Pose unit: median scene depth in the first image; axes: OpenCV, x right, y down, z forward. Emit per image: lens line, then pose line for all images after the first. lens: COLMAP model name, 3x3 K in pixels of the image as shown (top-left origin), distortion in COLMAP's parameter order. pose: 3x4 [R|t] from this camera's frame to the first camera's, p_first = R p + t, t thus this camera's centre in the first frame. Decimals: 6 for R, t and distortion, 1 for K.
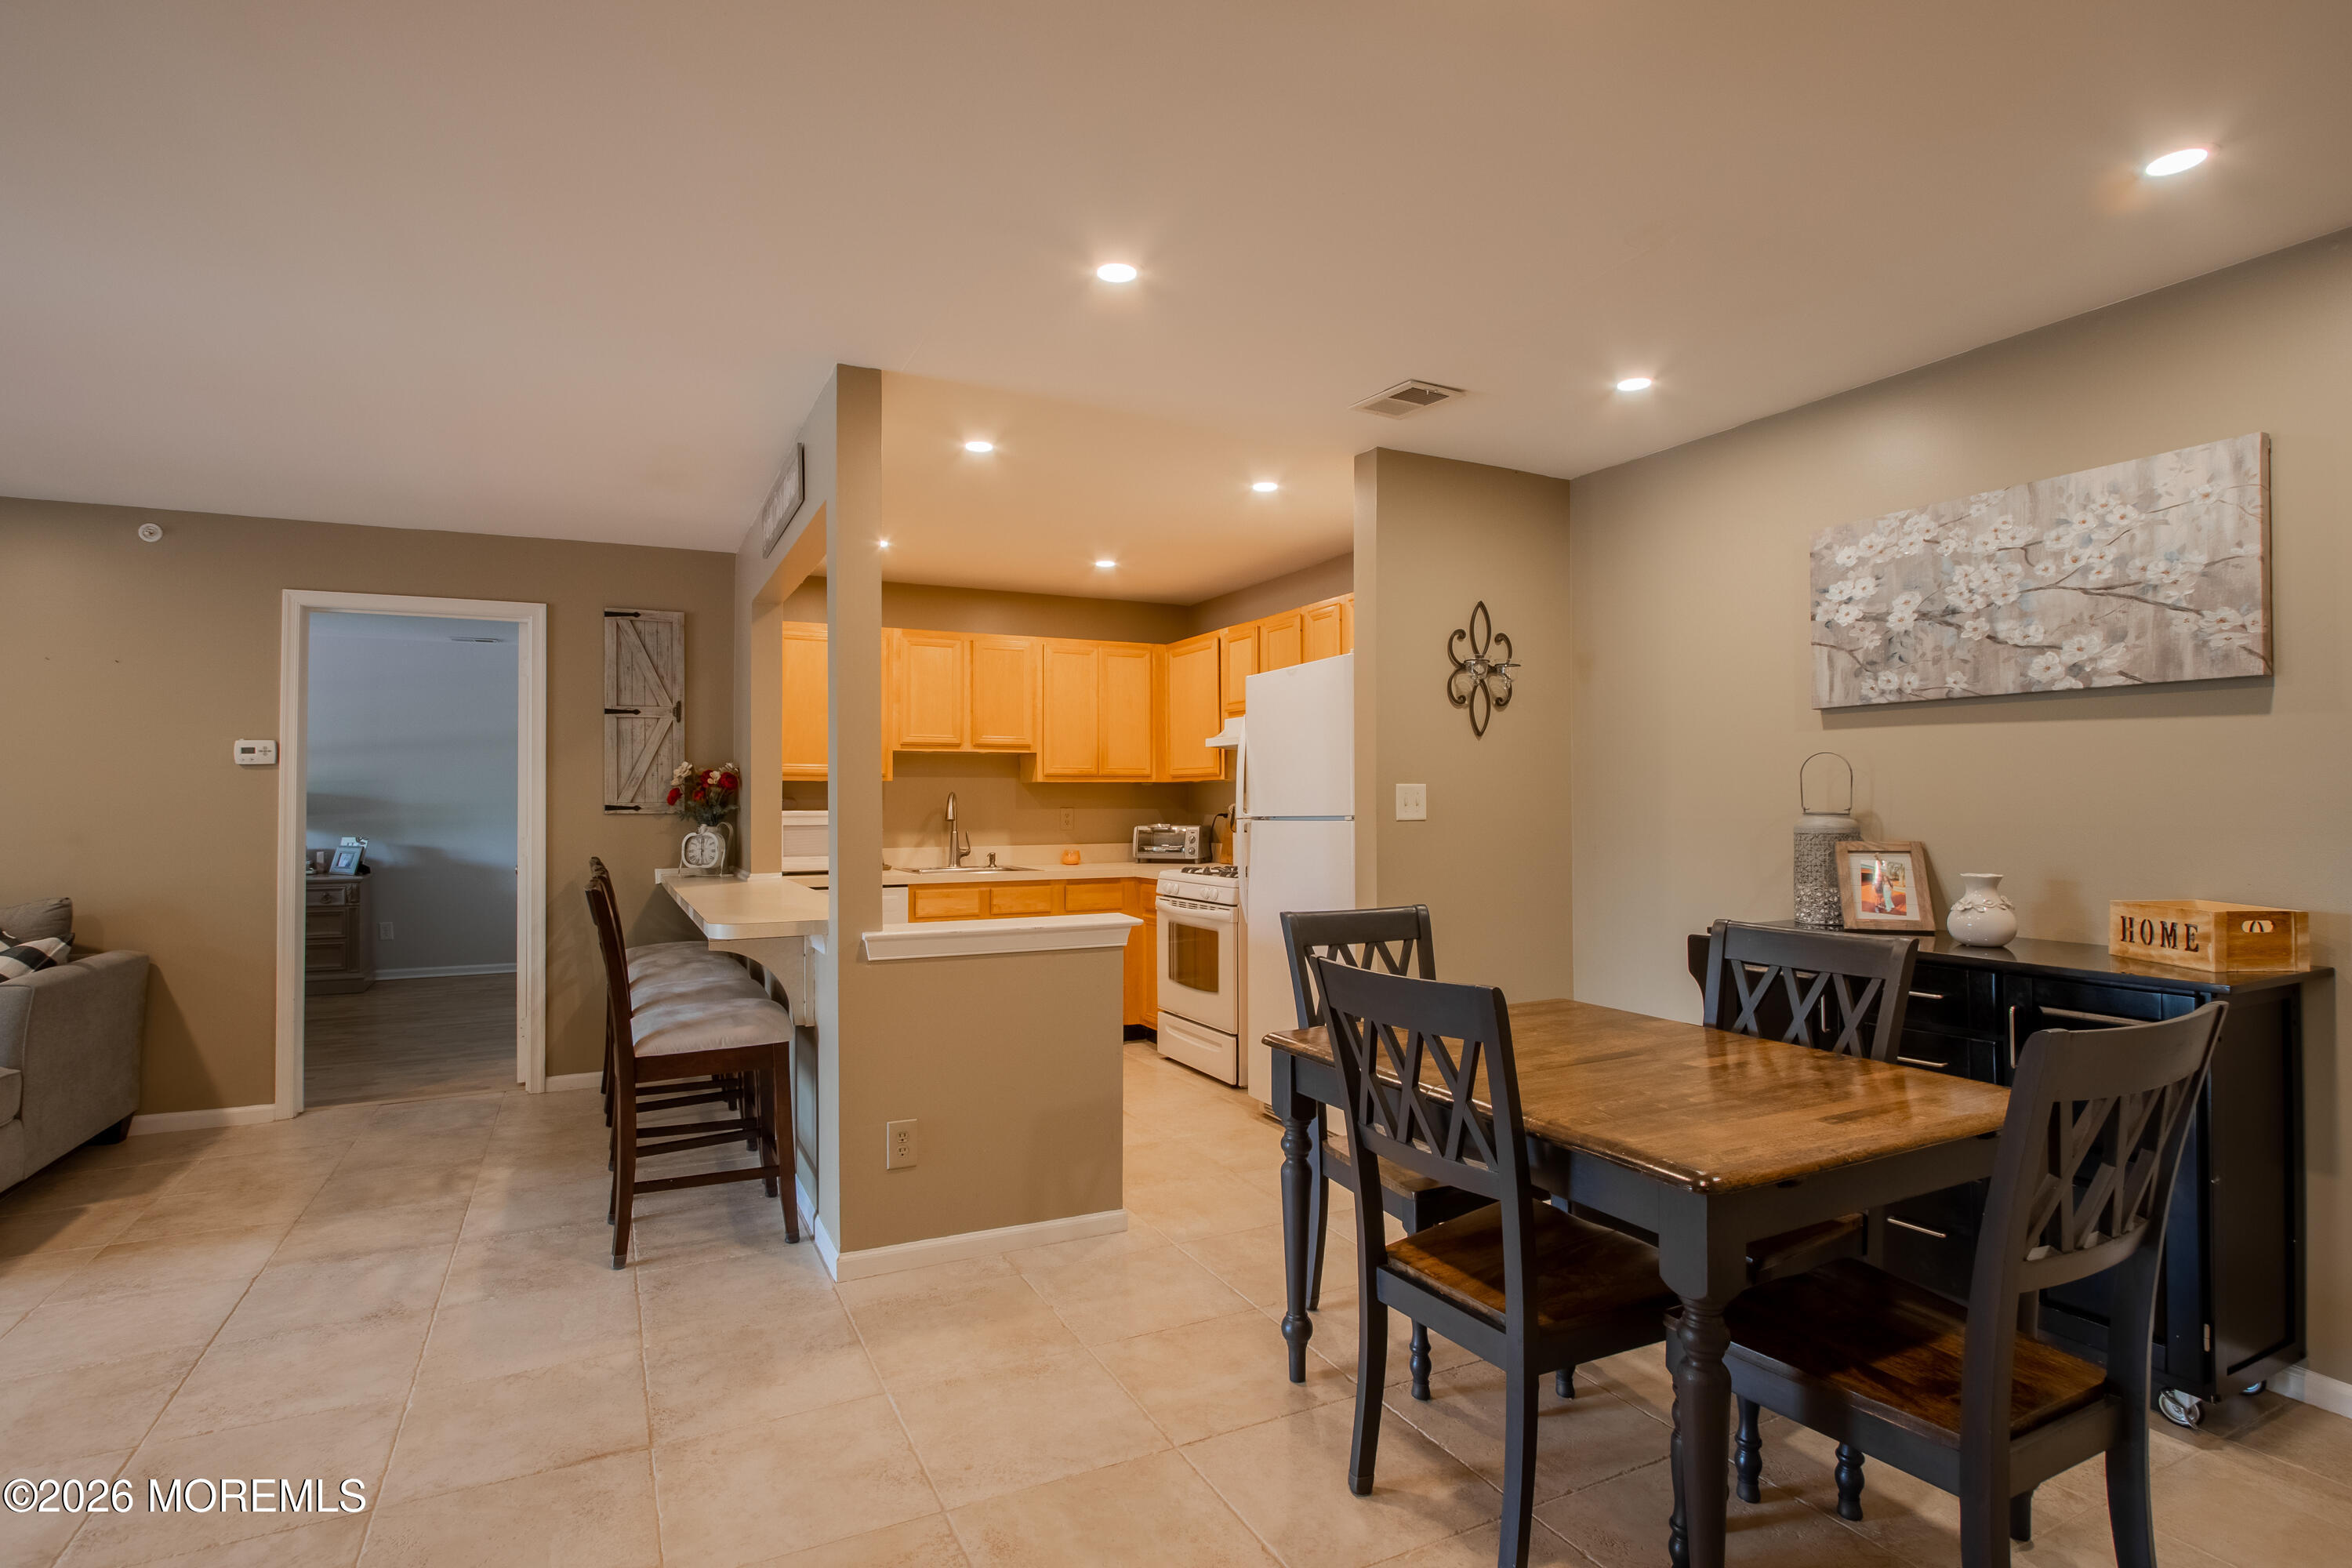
lens RADIAL K [[1163.0, 0, 1159.1], [0, 1163.0, 784.2], [0, 0, 1]] dist [-0.015874, 0.002276]
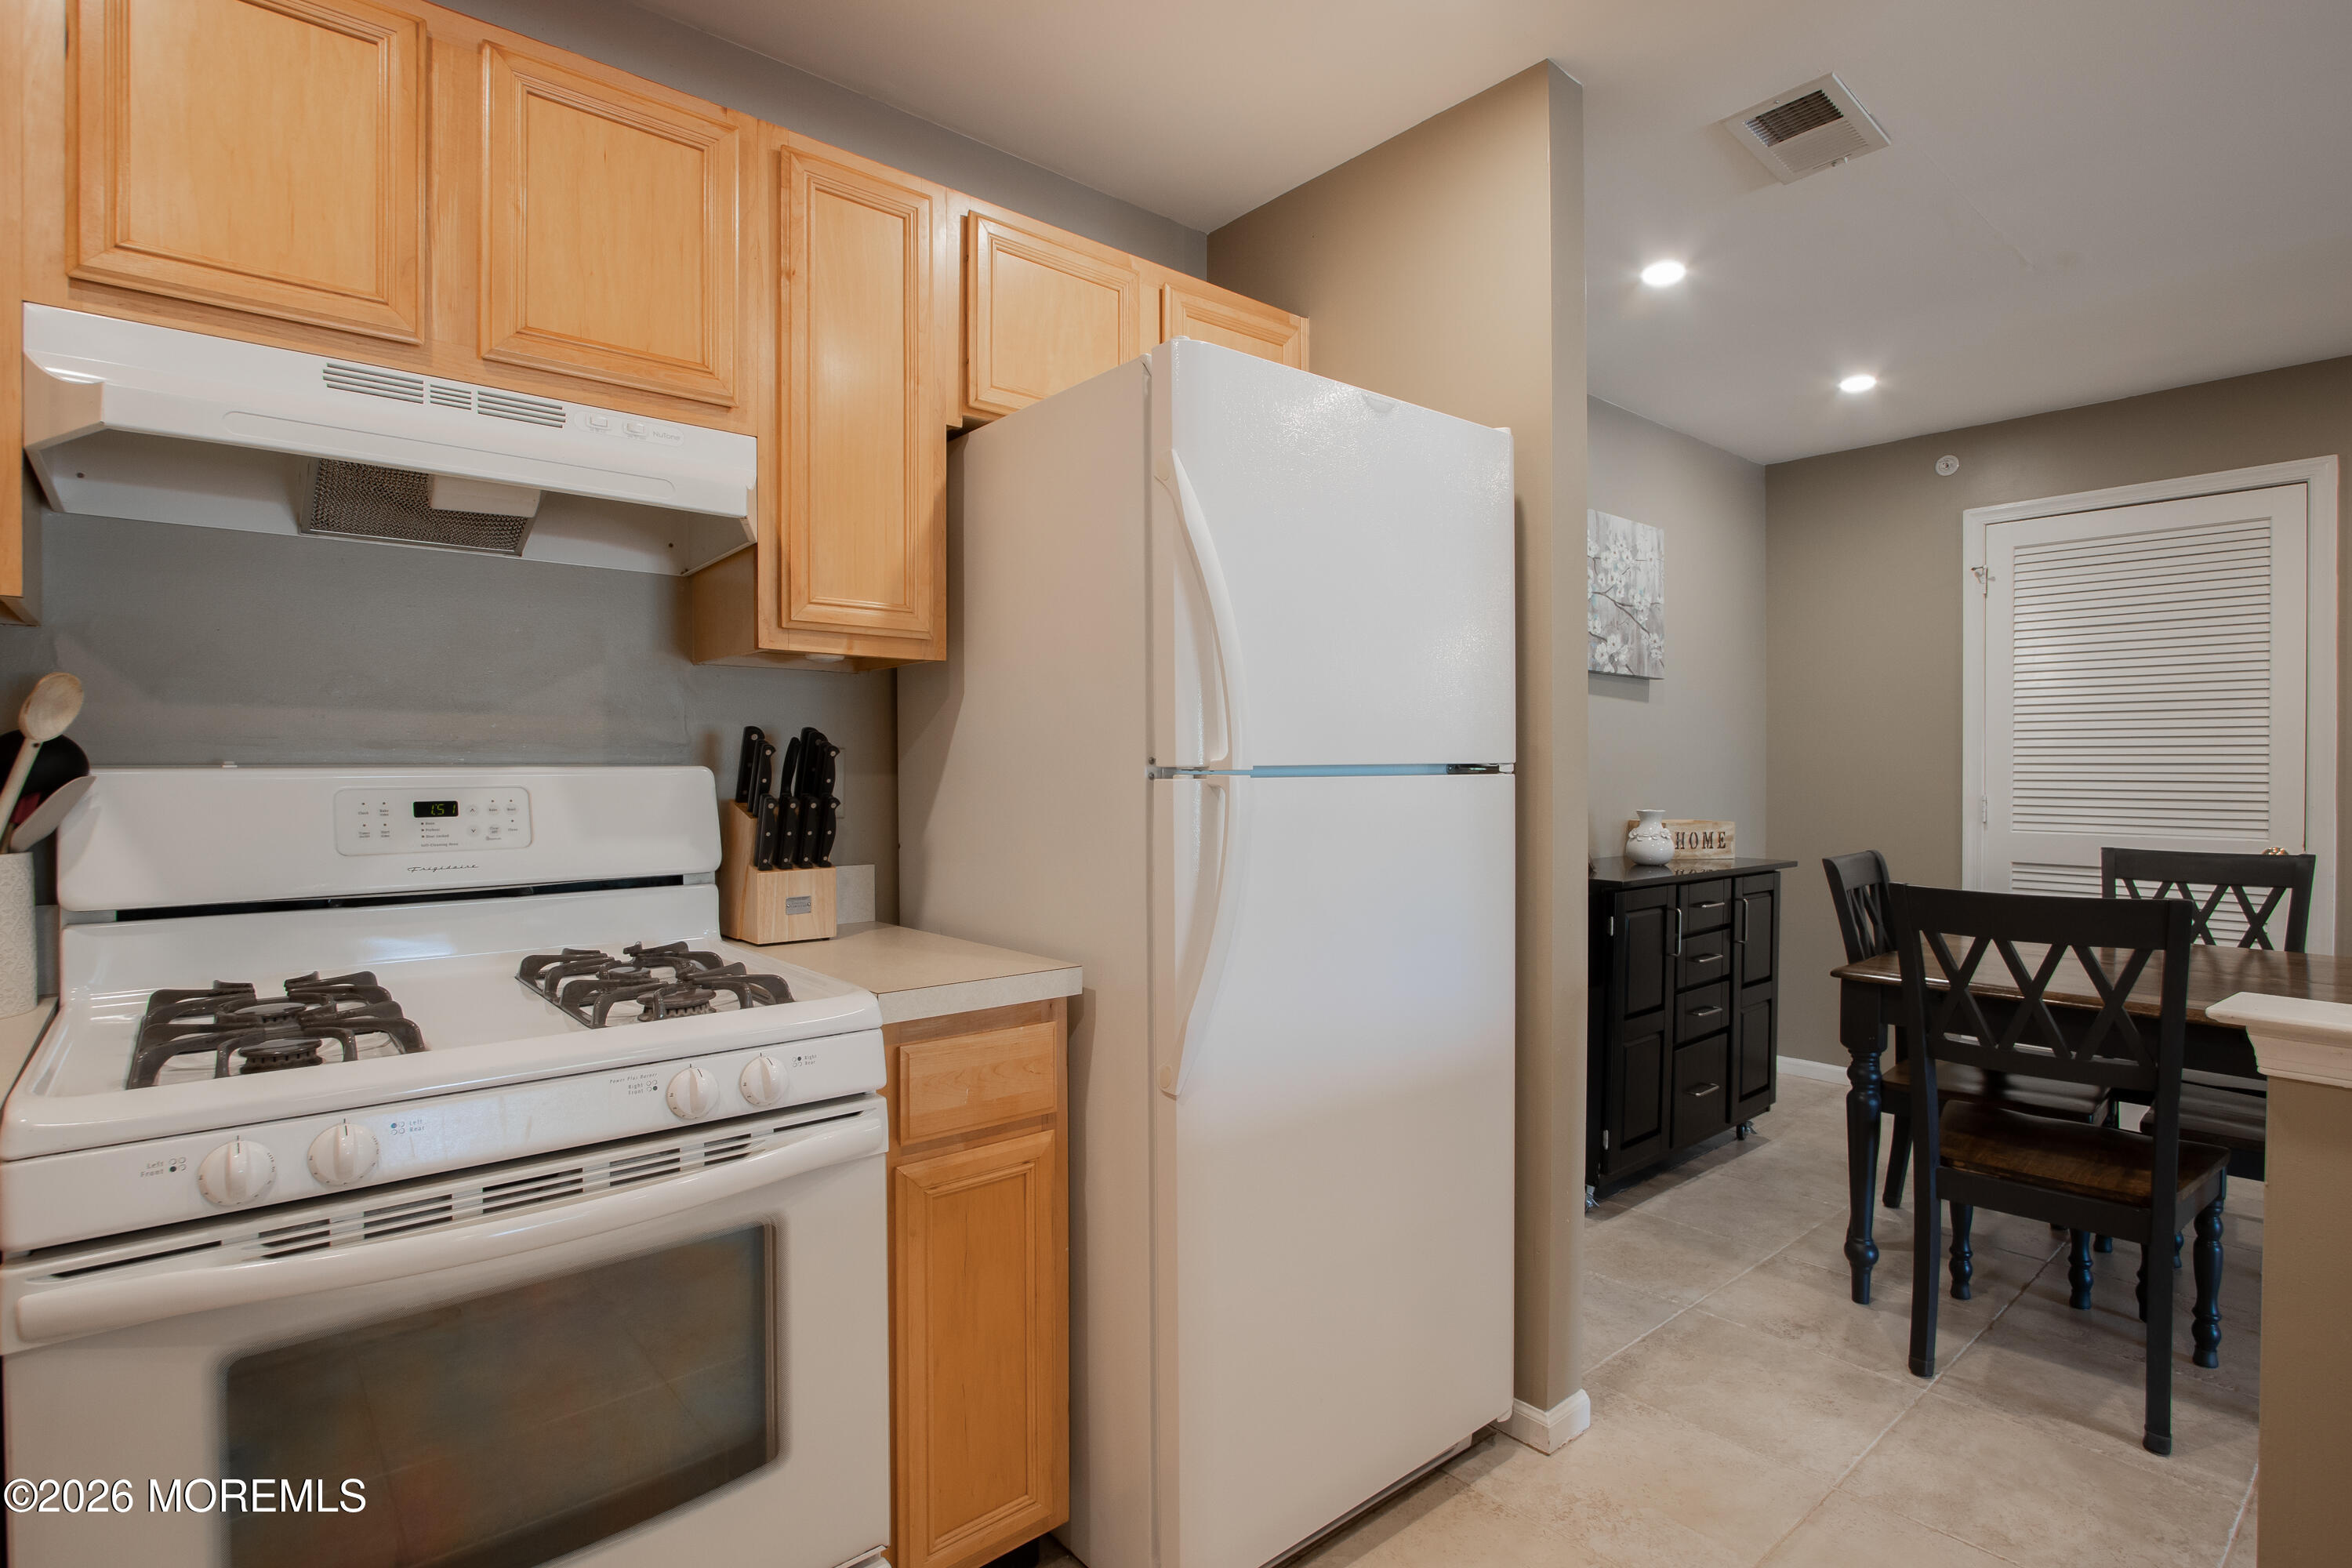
lens RADIAL K [[1163.0, 0, 1176.8], [0, 1163.0, 785.3], [0, 0, 1]] dist [-0.015874, 0.002276]
pose [[-0.256191, -0.007442, 0.966598, -0.242410], [-0.015411, 0.999875, 0.003613, 0.032127], [-0.966503, -0.013971, -0.256273, 1.100731]]
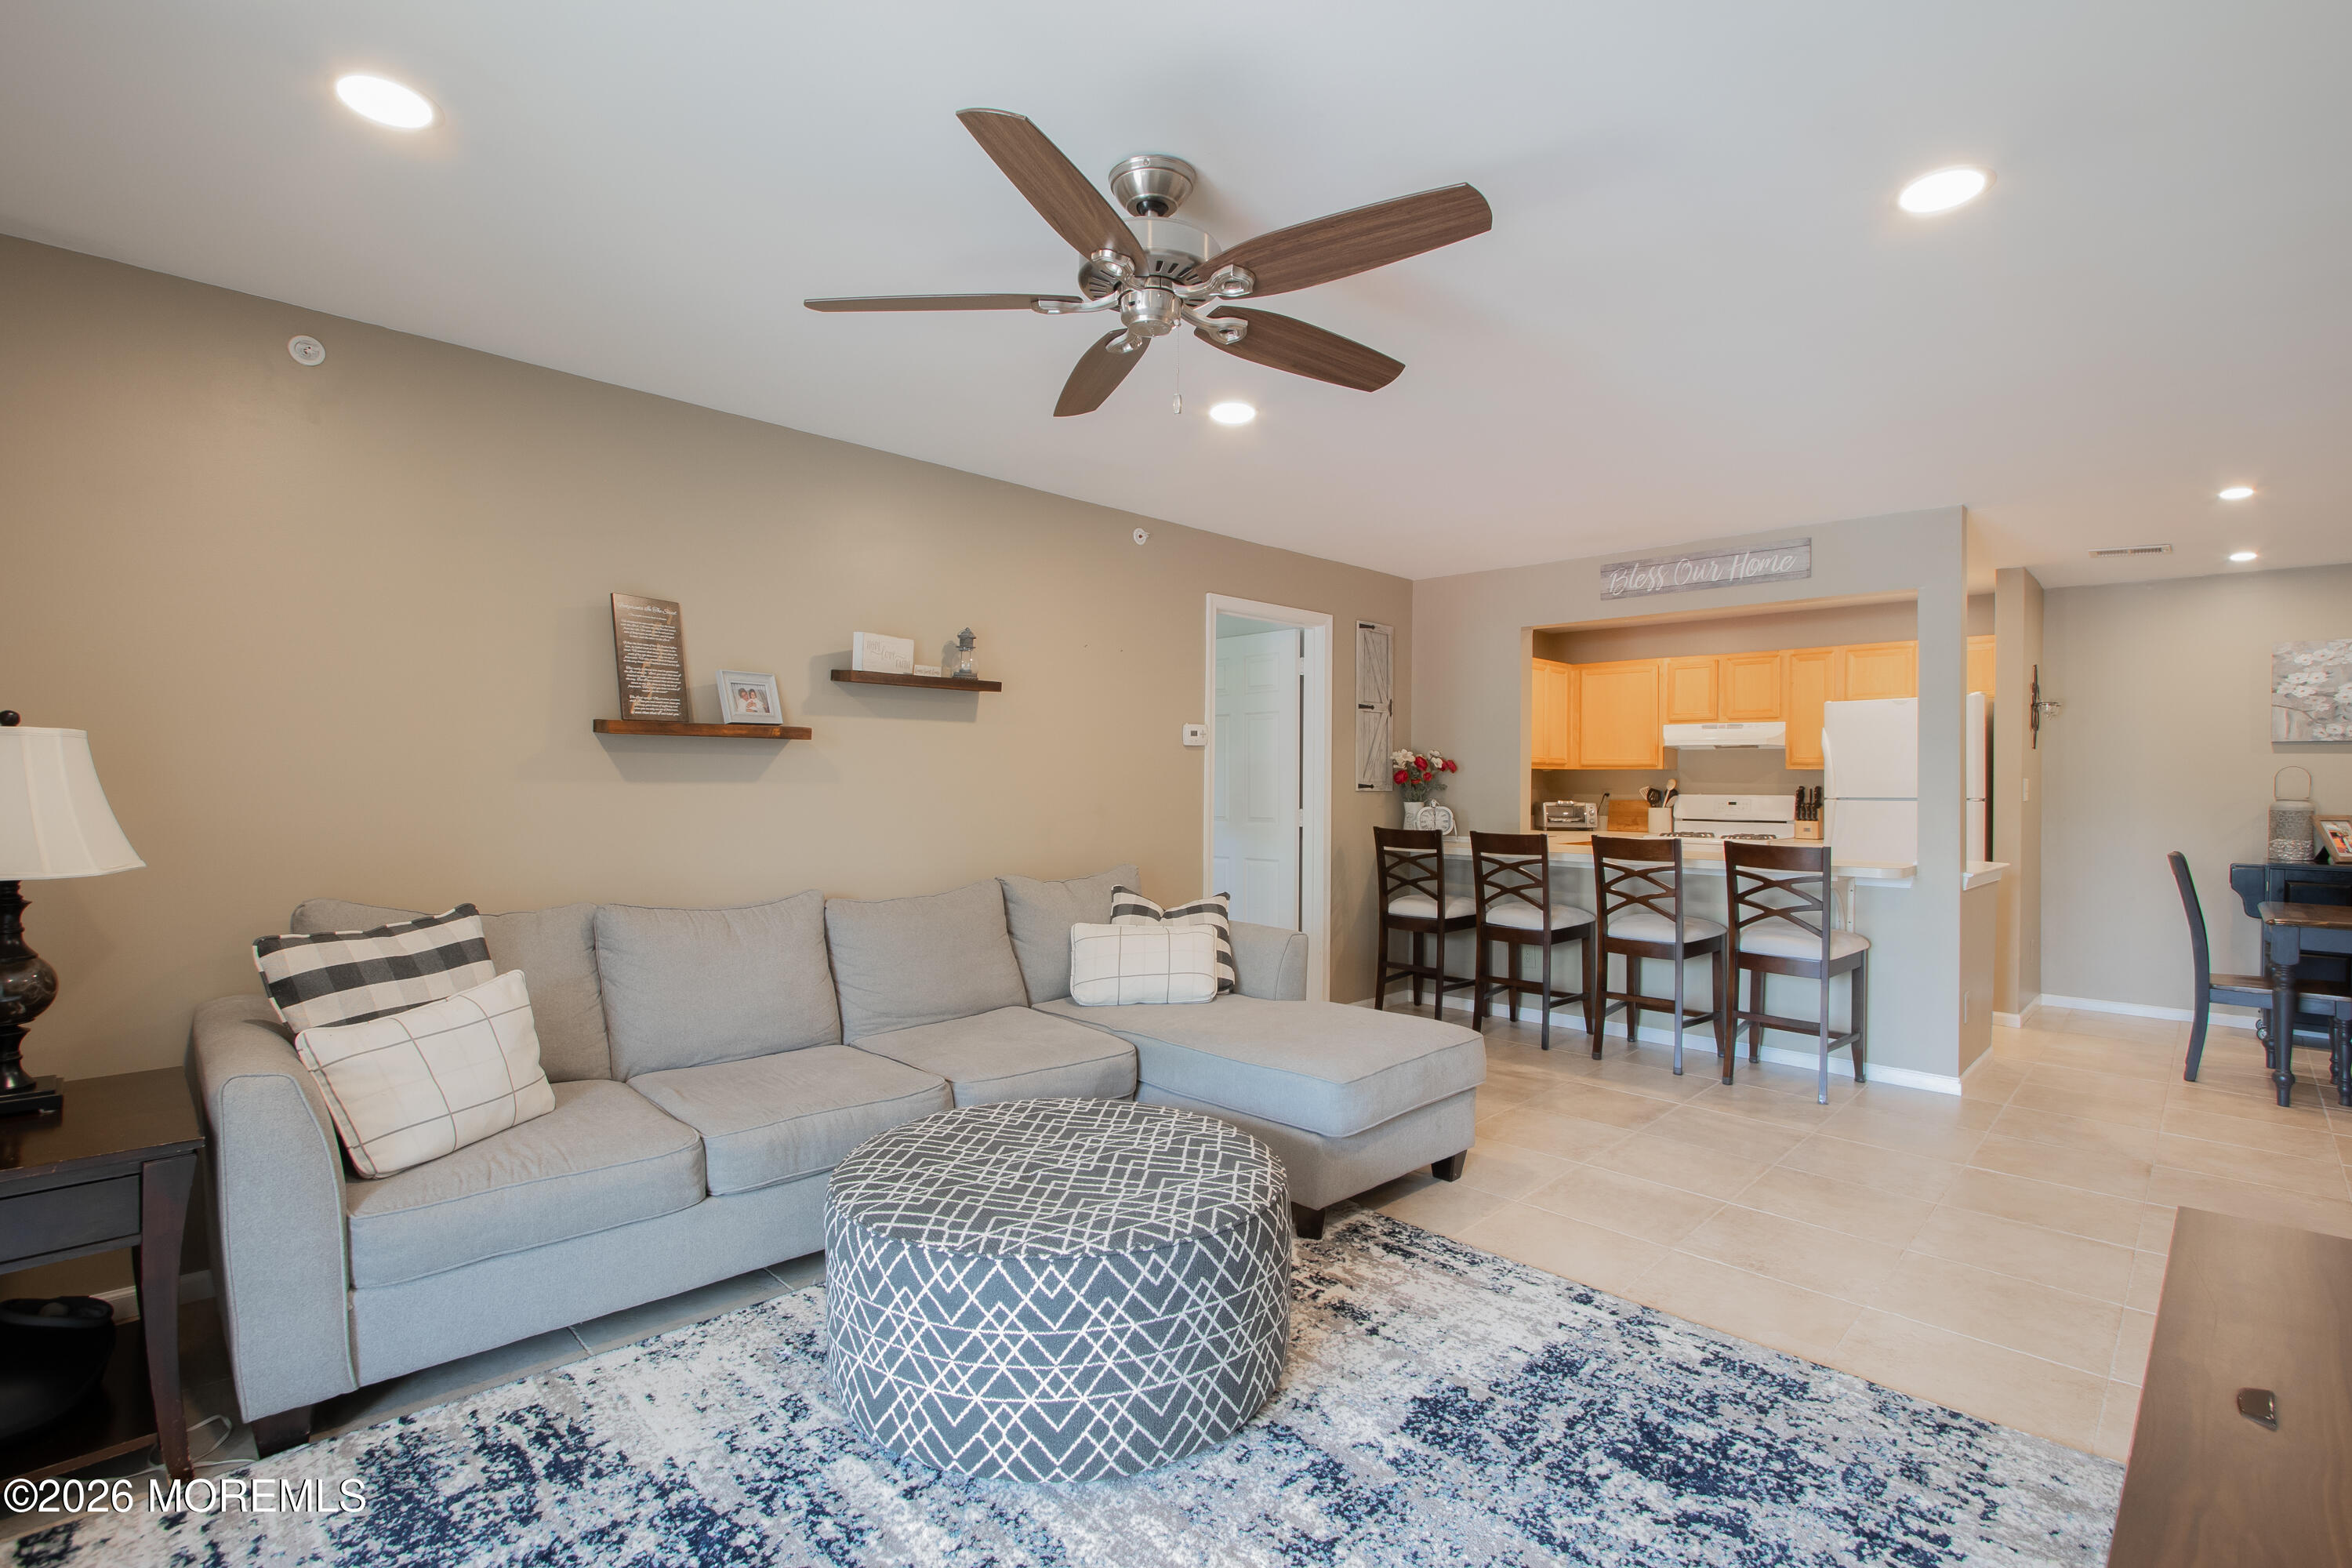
lens RADIAL K [[1085.5, 0, 1160.1], [0, 1085.5, 783.8], [0, 0, 1]] dist [-0.019708, 0.003665]
pose [[0.945561, 0.011876, 0.325228, -1.172011], [-0.018374, 0.999688, 0.016915, 0.003027], [-0.324926, -0.021970, 0.945484, -0.007054]]
